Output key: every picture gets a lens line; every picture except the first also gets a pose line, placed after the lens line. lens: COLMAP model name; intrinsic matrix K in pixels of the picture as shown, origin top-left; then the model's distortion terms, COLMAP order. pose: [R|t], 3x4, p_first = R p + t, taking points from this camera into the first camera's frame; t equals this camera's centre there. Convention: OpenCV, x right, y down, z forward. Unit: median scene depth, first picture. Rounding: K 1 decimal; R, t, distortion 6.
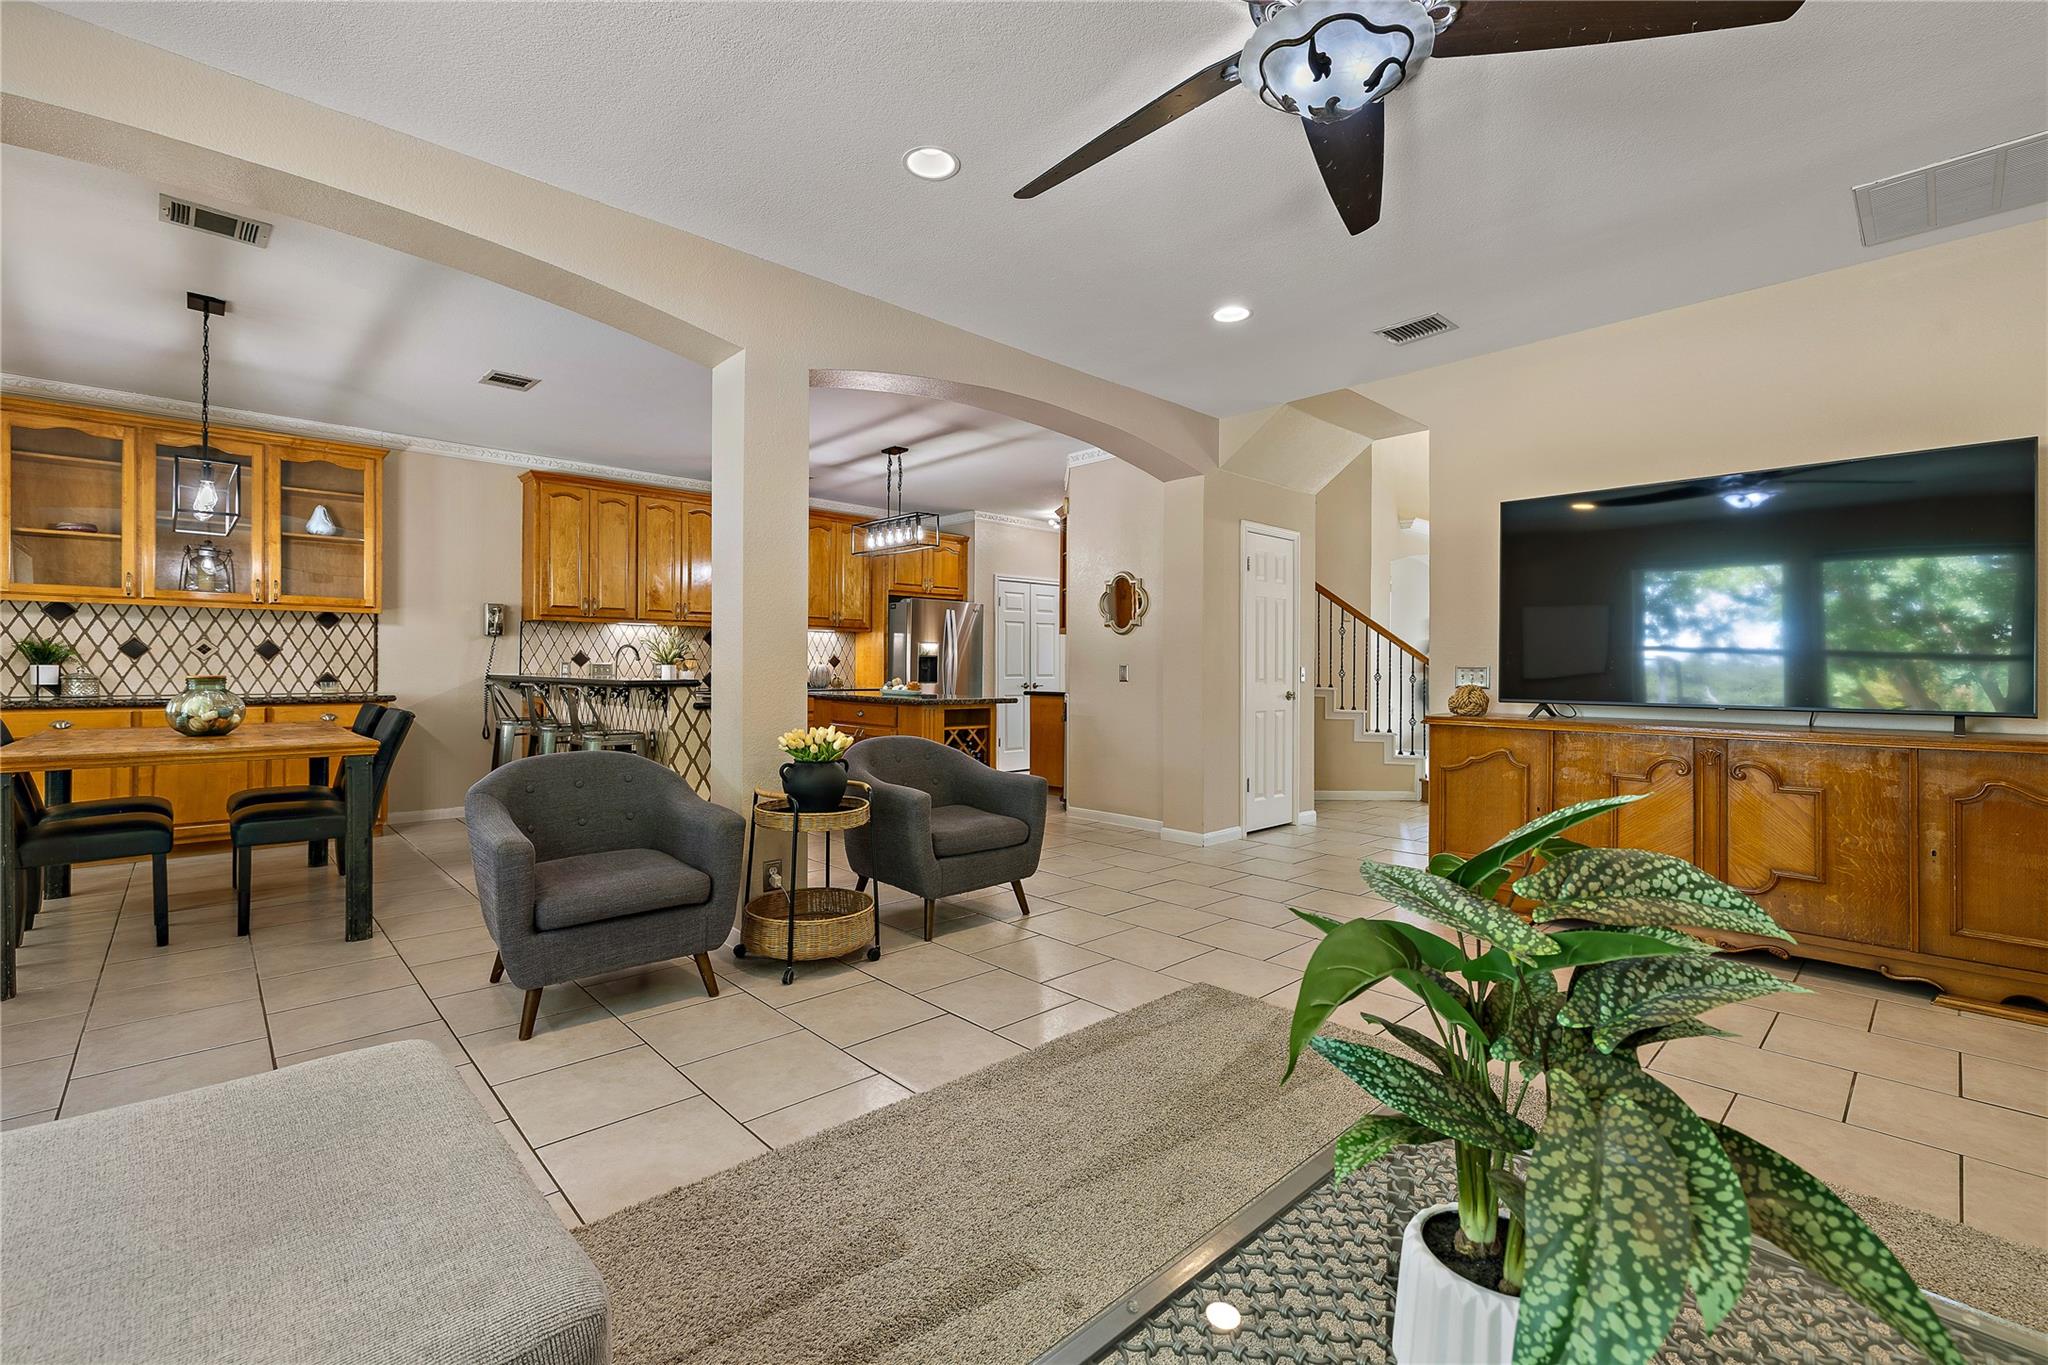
lens RADIAL K [[877.9, 0, 1015.7], [0, 877.9, 667.1], [0, 0, 1]] dist [0.002050, -0.000022]
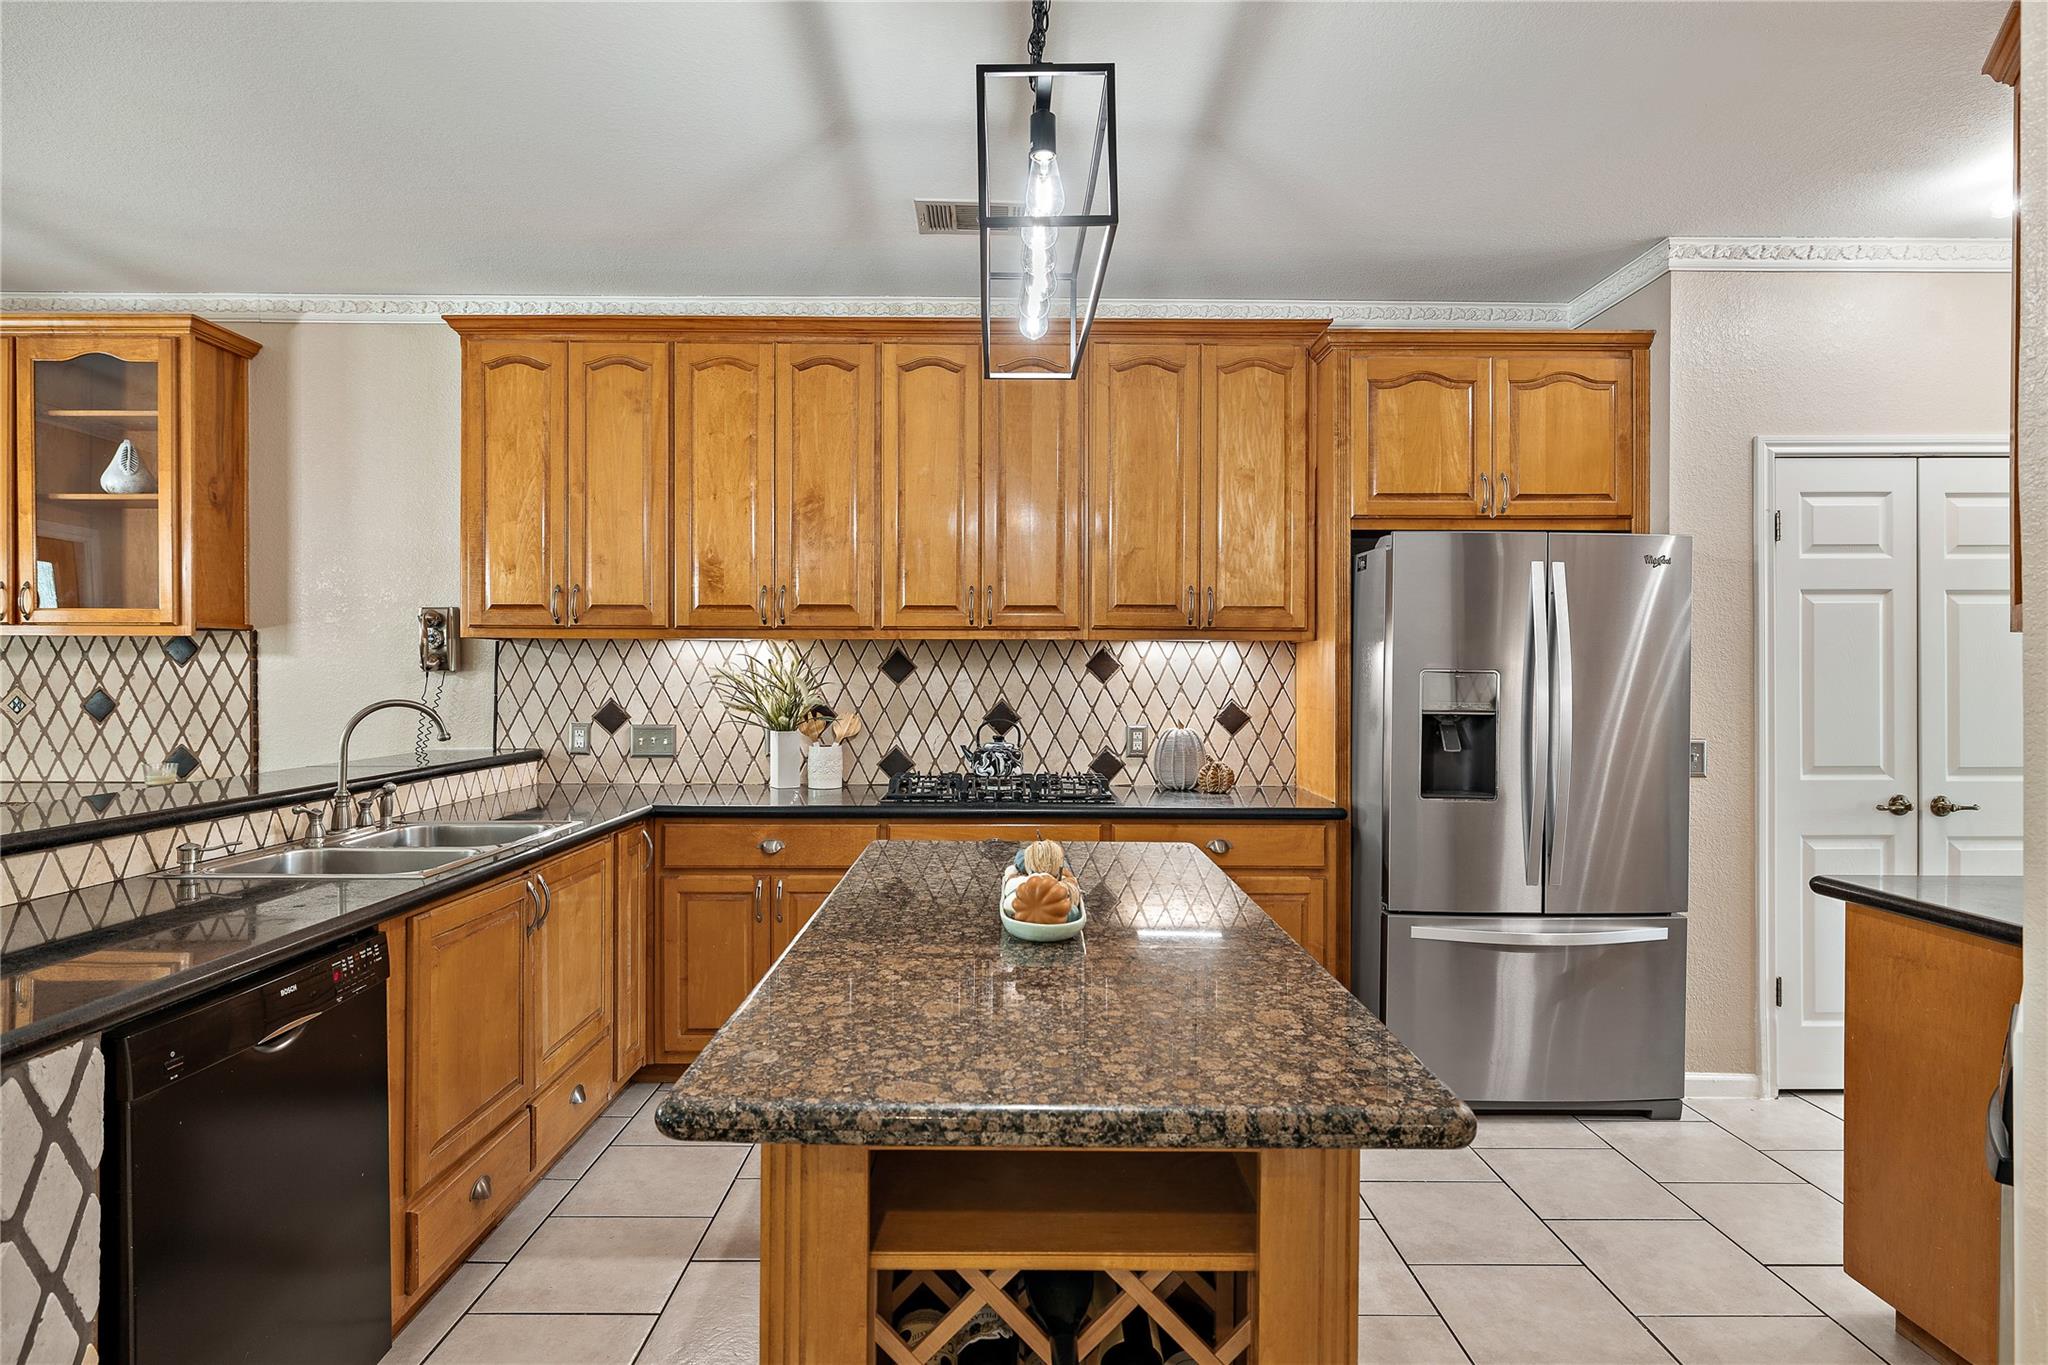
lens RADIAL K [[1081.1, 0, 1010.9], [0, 1081.1, 679.8], [0, 0, 1]] dist [0.001740, -0.000647]
pose [[0.733806, -0.002783, -0.679354, 0.065266], [0.000815, 0.999994, -0.003216, -0.032610], [0.679359, 0.001807, 0.733804, 0.870129]]
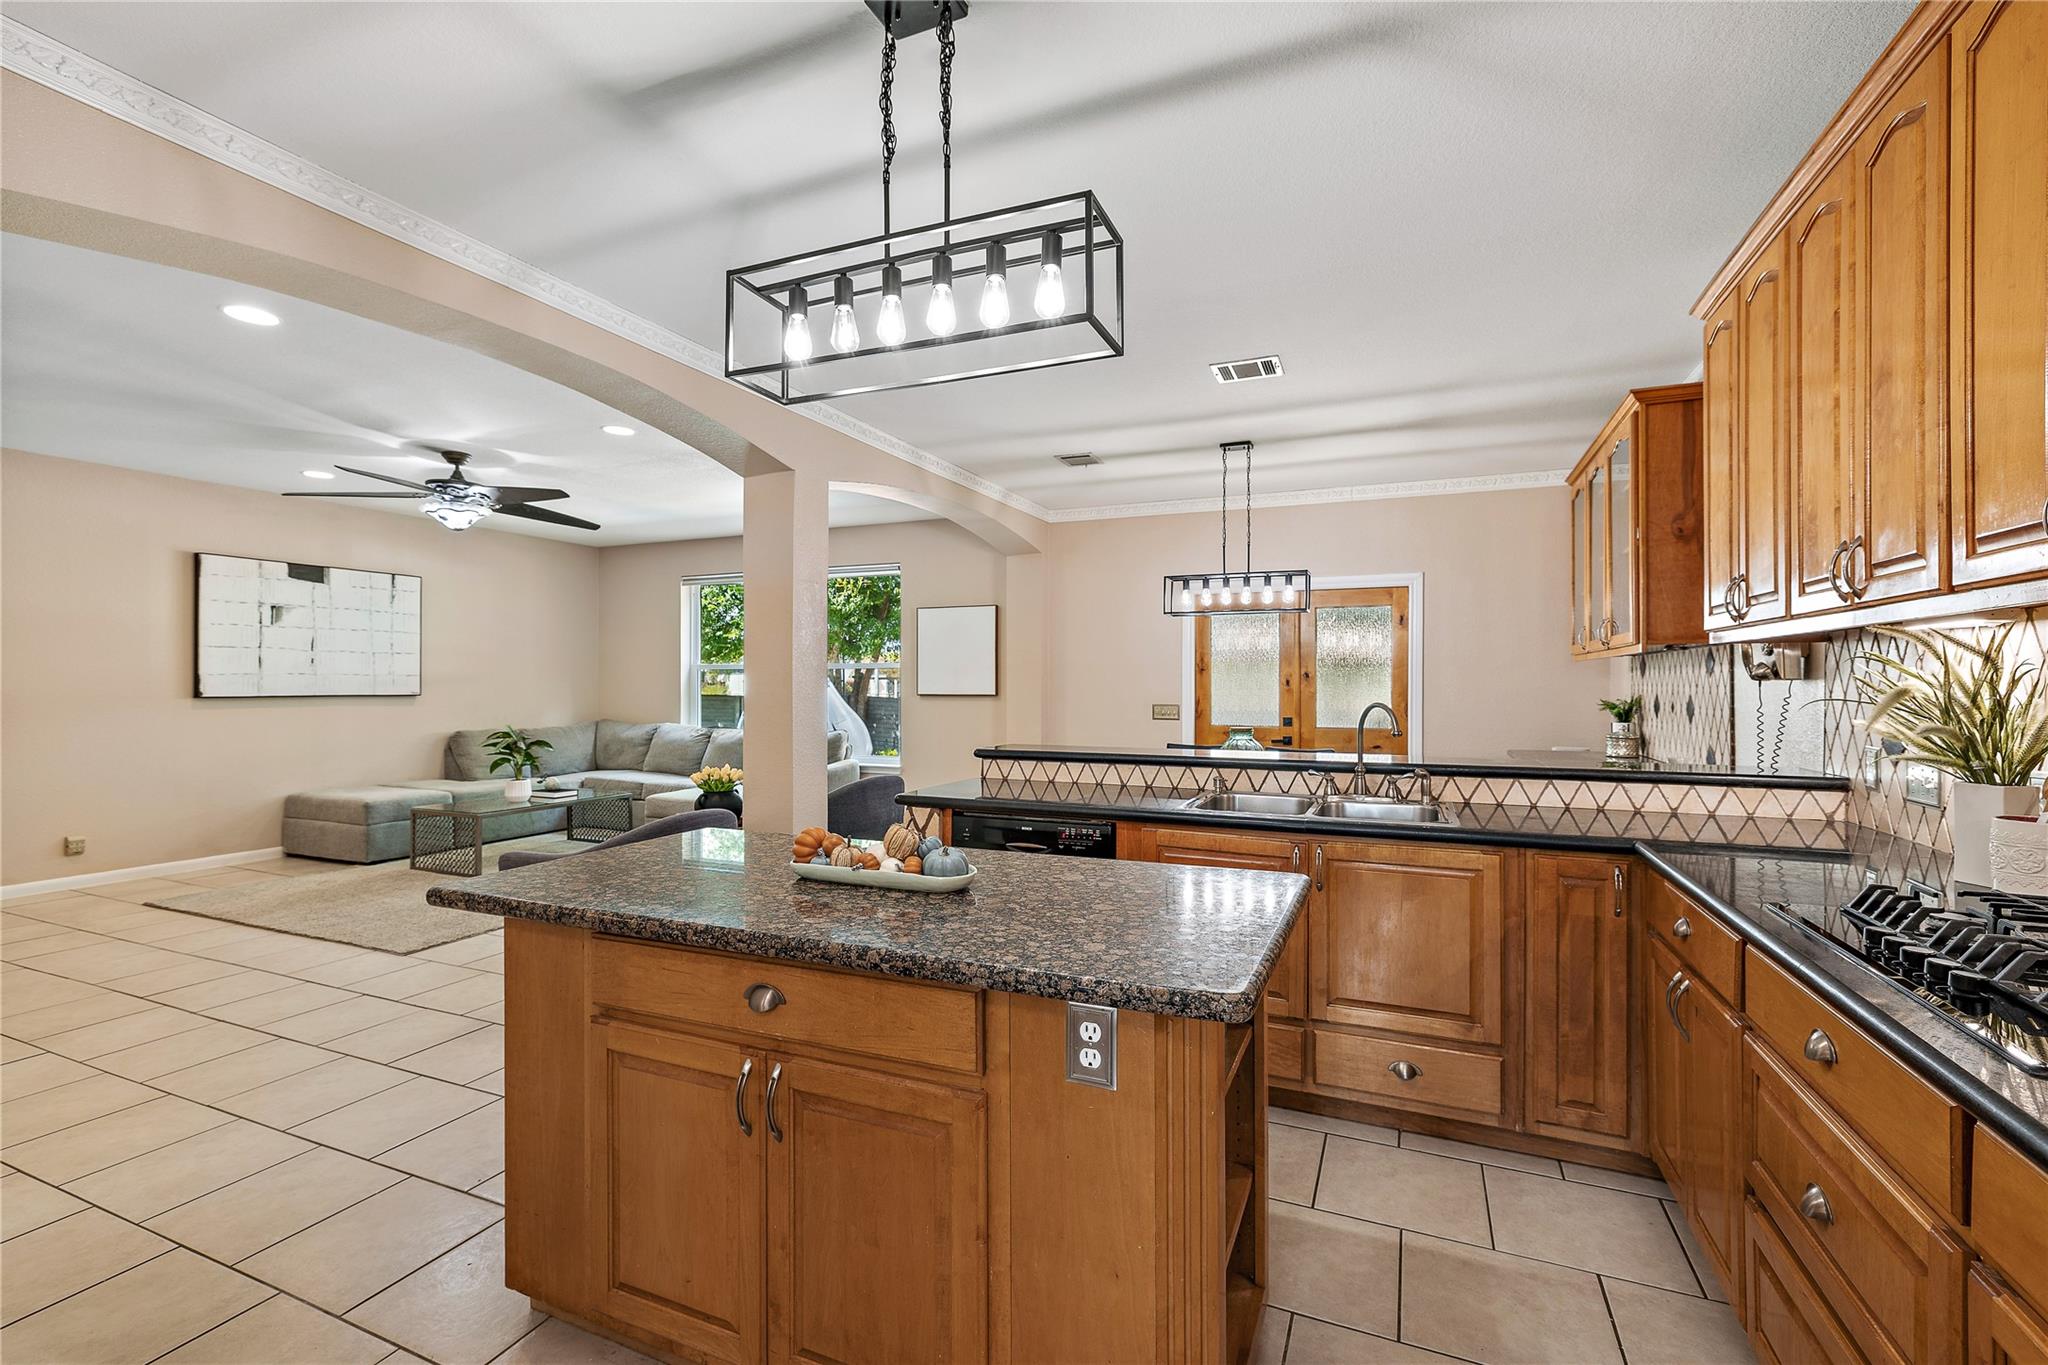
lens RADIAL K [[877.9, 0, 1017.3], [0, 877.9, 680.5], [0, 0, 1]] dist [0.002050, -0.000022]
pose [[-0.917923, -0.008428, -0.396670, -0.074620], [-0.005917, 0.999954, -0.007554, -0.033237], [0.396715, -0.004586, -0.917930, 1.420487]]
